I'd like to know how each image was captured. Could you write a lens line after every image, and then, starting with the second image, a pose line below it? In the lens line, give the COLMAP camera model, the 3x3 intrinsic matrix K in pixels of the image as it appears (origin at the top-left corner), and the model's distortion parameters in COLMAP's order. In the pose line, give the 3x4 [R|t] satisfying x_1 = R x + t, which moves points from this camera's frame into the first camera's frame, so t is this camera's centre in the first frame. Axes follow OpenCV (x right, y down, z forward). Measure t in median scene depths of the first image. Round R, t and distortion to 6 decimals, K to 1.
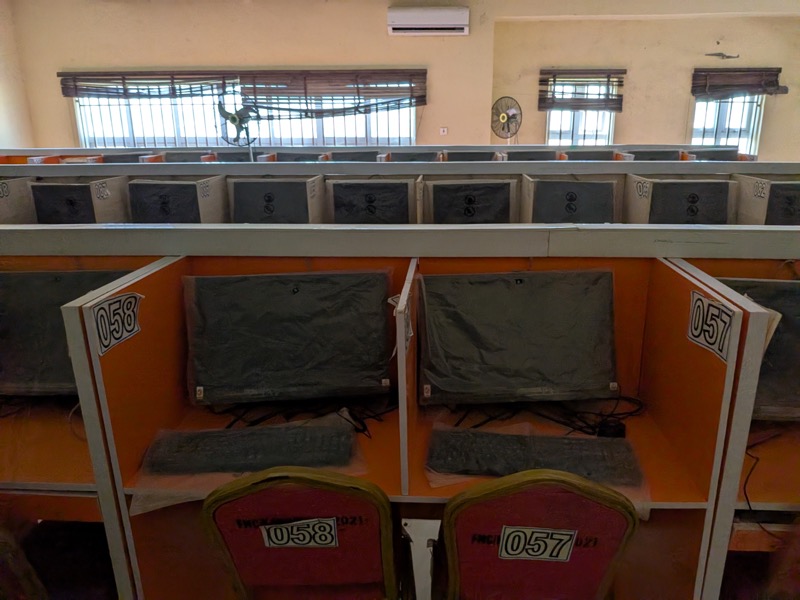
lens RADIAL K [[577.2, 0, 418.8], [0, 577.2, 295.7], [0, 0, 1]] dist [0.014565, -0.041415]
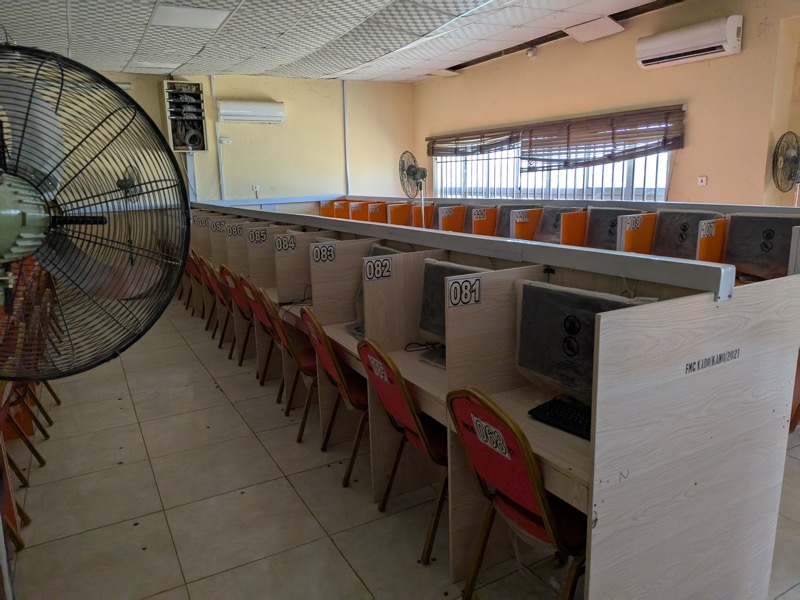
lens RADIAL K [[577.2, 0, 402.1], [0, 577.2, 297.5], [0, 0, 1]] dist [0.014565, -0.041415]
pose [[0.543110, 0.162563, -0.823775, 0.478667], [-0.221874, 0.973993, 0.045926, -0.088352], [0.809817, 0.157831, 0.565054, 0.287657]]
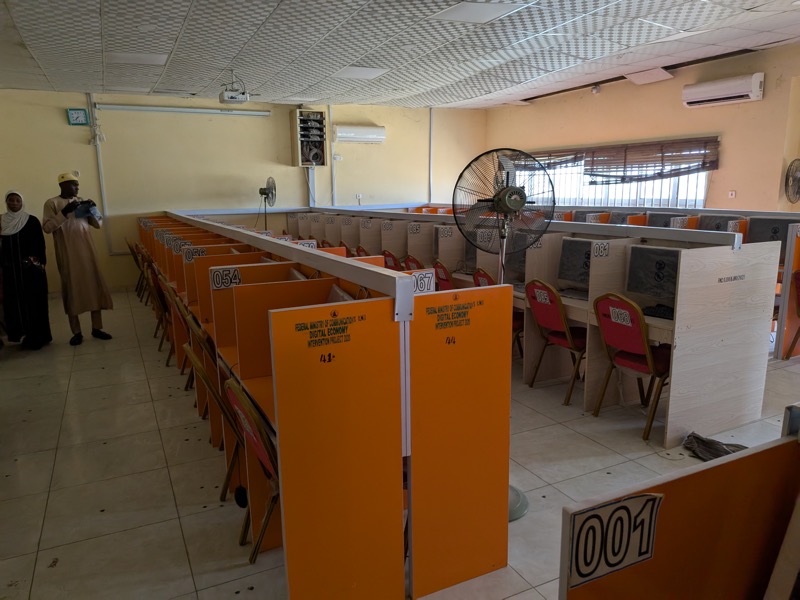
lens RADIAL K [[577.2, 0, 399.8], [0, 577.2, 306.2], [0, 0, 1]] dist [0.014565, -0.041415]
pose [[0.501420, 0.171286, -0.848080, 0.637440], [-0.238759, 0.969540, 0.054653, -0.017934], [0.831608, 0.175083, 0.527043, 0.036660]]
